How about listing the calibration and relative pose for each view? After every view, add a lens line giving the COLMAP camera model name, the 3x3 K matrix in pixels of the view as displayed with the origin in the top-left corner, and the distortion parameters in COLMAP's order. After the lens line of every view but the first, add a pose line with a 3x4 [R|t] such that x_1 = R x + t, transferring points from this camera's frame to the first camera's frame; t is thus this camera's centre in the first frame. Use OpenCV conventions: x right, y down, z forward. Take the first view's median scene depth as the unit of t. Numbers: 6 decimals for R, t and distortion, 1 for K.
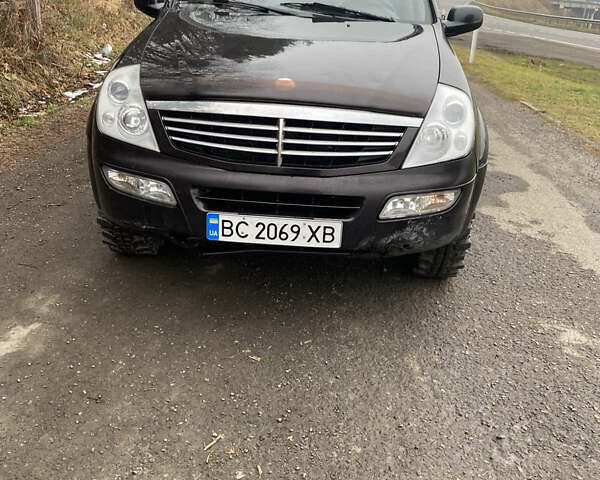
lens RADIAL K [[615.1, 0, 302.6], [0, 615.1, 243.5], [0, 0, 1]] dist [0.105944, 0.000000]
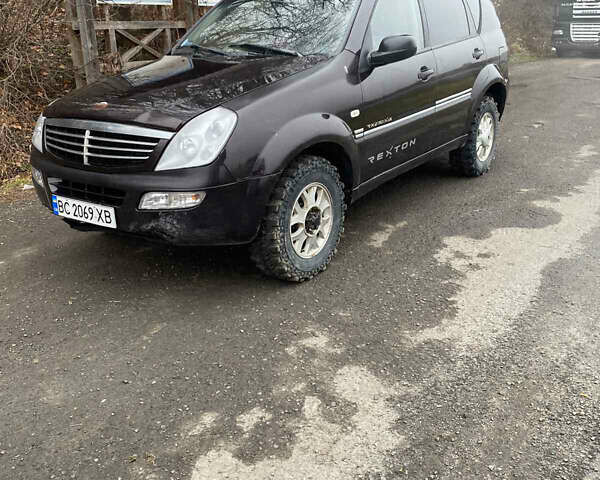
lens RADIAL K [[615.1, 0, 298.5], [0, 615.1, 236.0], [0, 0, 1]] dist [0.105944, 0.000000]
pose [[0.831988, 0.102980, -0.545152, 1.113005], [-0.135527, 0.990578, -0.019714, -0.003457], [0.537985, 0.090284, 0.838105, 0.104901]]
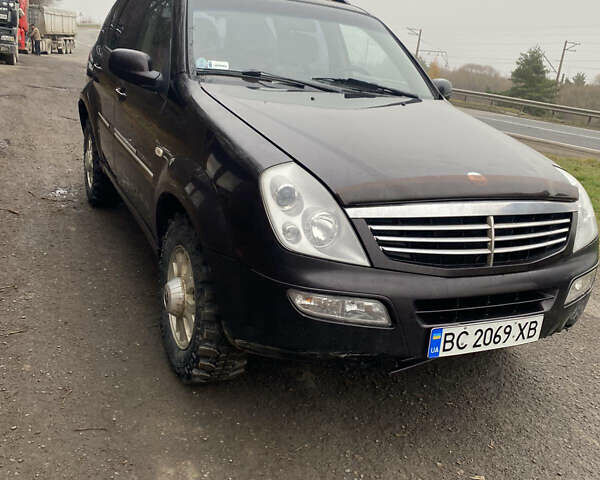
lens RADIAL K [[615.1, 0, 298.8], [0, 615.1, 240.8], [0, 0, 1]] dist [0.105944, 0.000000]
pose [[0.868763, -0.108955, 0.483094, -0.728040], [0.132867, 0.991014, -0.015429, -0.184253], [-0.477072, 0.077591, 0.875432, 0.309052]]
